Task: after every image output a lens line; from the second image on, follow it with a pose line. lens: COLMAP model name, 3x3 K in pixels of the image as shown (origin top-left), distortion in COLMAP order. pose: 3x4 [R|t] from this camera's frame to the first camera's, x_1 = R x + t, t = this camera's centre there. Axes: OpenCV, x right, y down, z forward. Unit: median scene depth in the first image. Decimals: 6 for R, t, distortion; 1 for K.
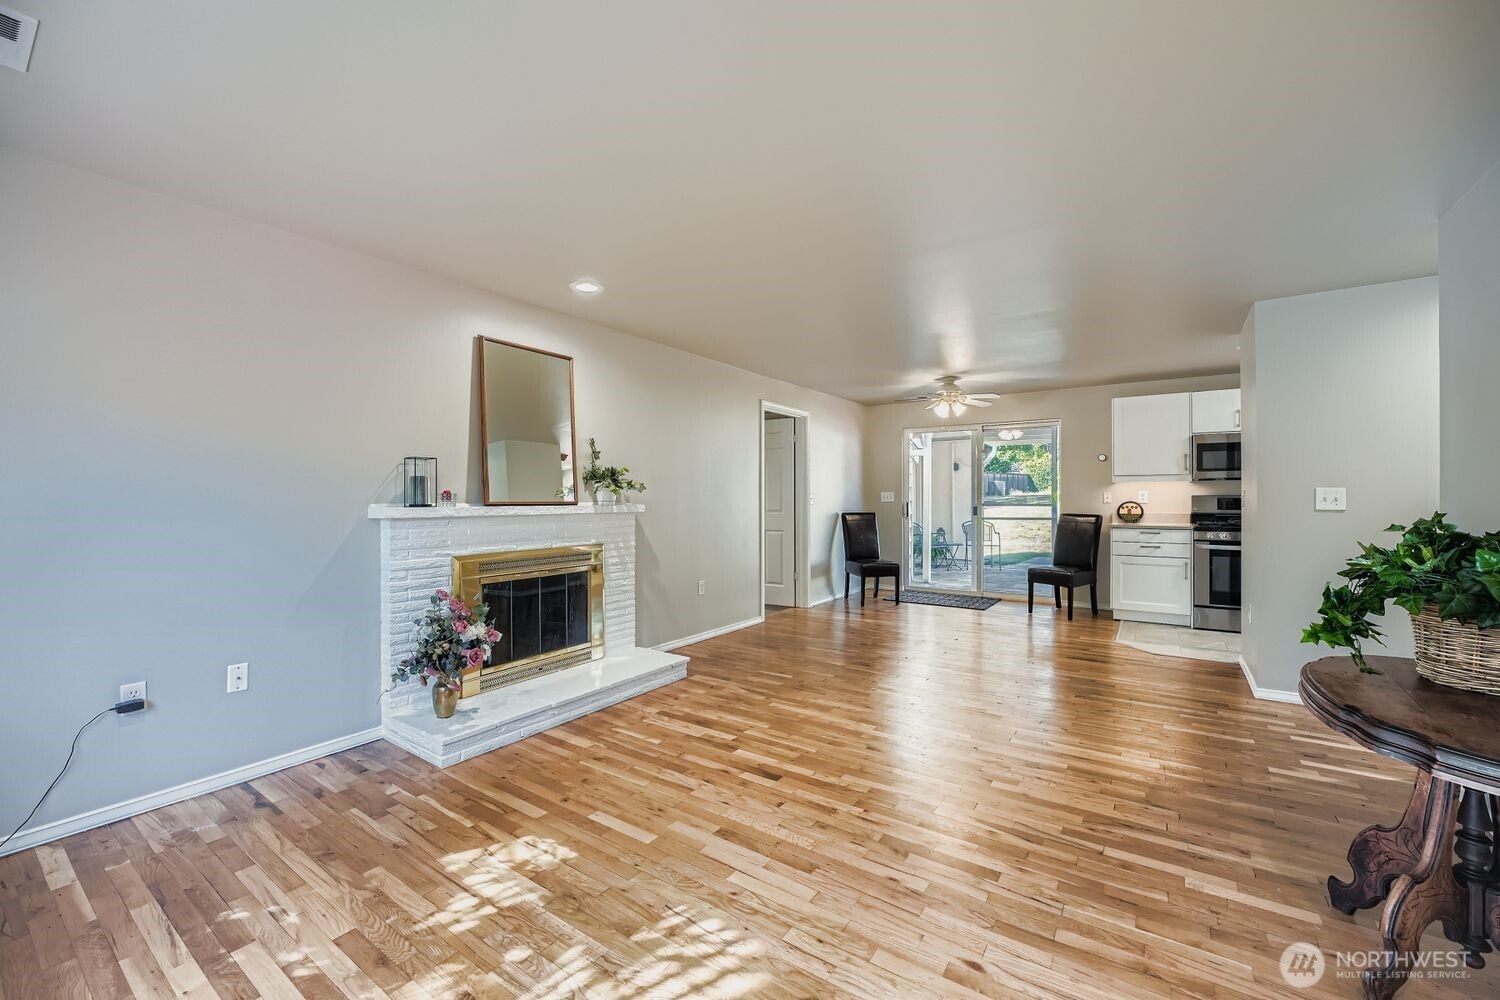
lens RADIAL K [[618.5, 0, 742.7], [0, 618.5, 501.4], [0, 0, 1]] dist [-0.007122, -0.000234]
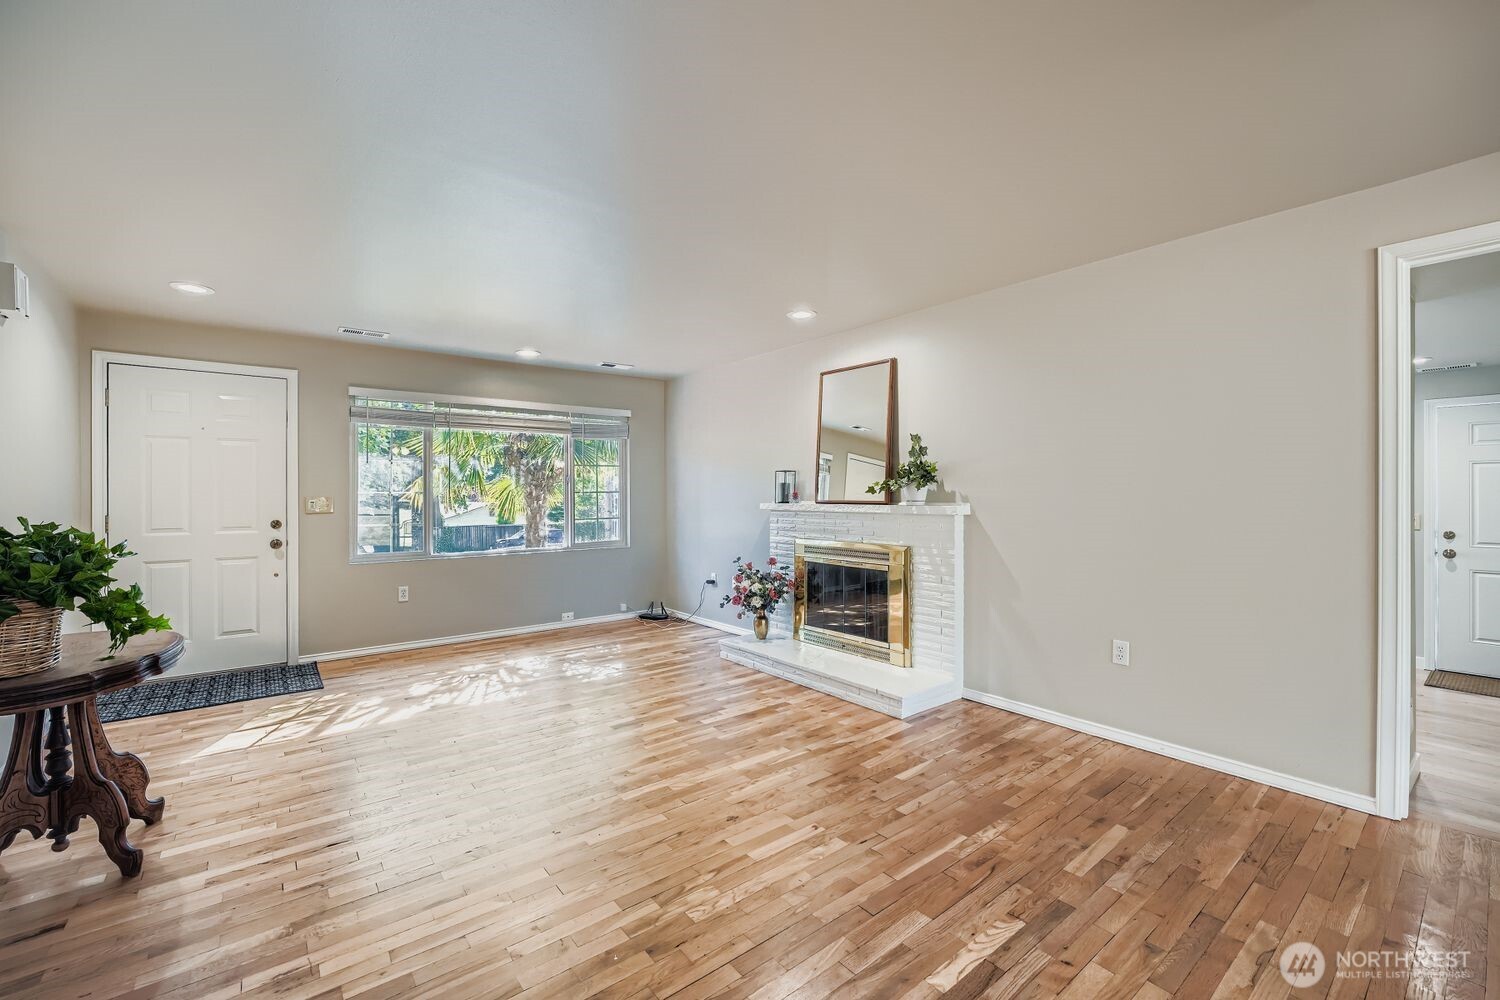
lens RADIAL K [[618.5, 0, 743.8], [0, 618.5, 493.4], [0, 0, 1]] dist [-0.007122, -0.000234]
pose [[-0.299330, -0.000922, -0.954149, 0.900523], [-0.000908, 0.999999, -0.000681, -0.014230], [0.954149, 0.000662, -0.299330, 1.260366]]
